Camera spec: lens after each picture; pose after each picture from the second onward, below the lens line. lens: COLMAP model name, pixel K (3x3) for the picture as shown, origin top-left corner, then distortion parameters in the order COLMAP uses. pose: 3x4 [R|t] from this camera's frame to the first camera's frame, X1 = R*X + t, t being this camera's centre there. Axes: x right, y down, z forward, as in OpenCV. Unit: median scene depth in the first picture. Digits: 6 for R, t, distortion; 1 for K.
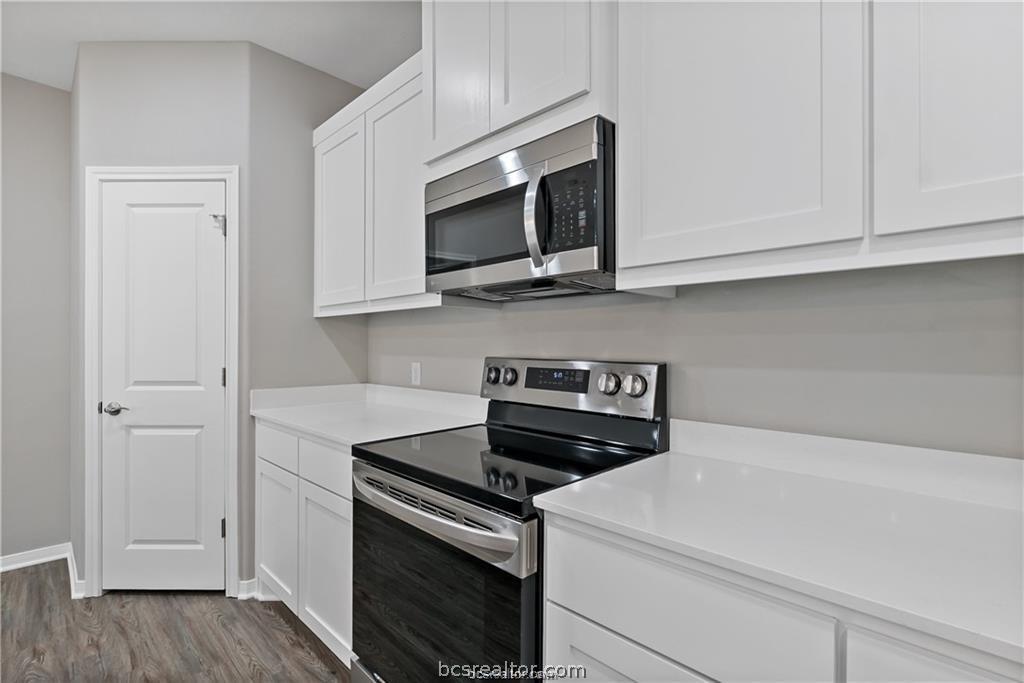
lens RADIAL K [[474.6, 0, 512.0], [0, 474.6, 341.5], [0, 0, 1]] dist [-0.002619, -0.000209]
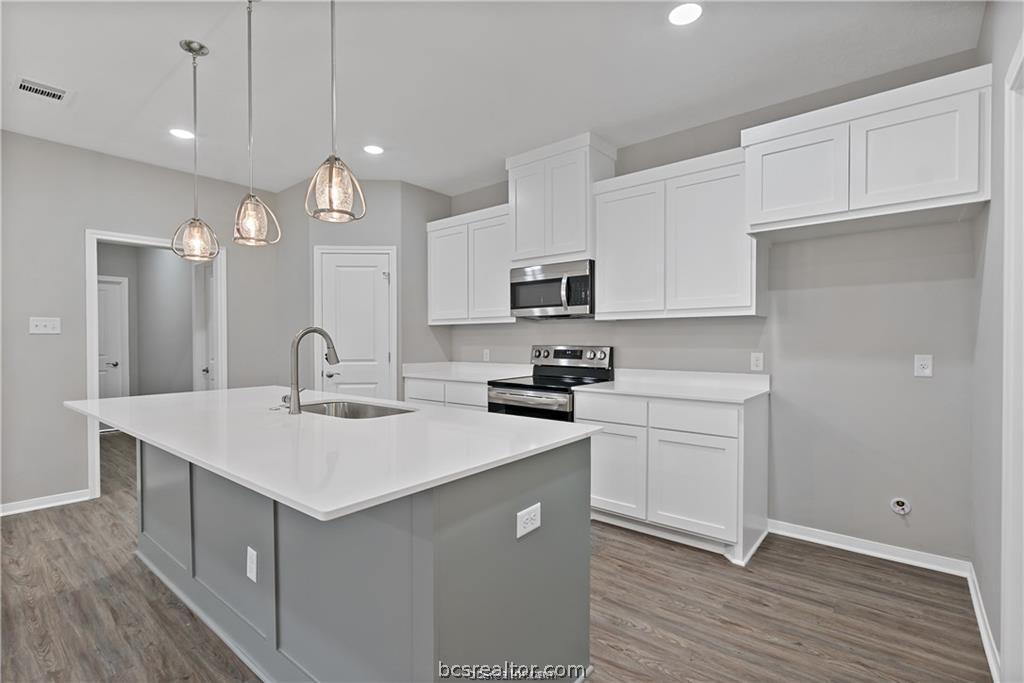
lens RADIAL K [[481.8, 0, 512.0], [0, 481.8, 341.5], [0, 0, 1]] dist [0.000193, 0.000153]
pose [[0.996183, -0.002750, 0.087247, -0.384456], [0.001843, 0.999943, 0.010483, -0.009592], [-0.087271, -0.010282, 0.996132, -1.333298]]
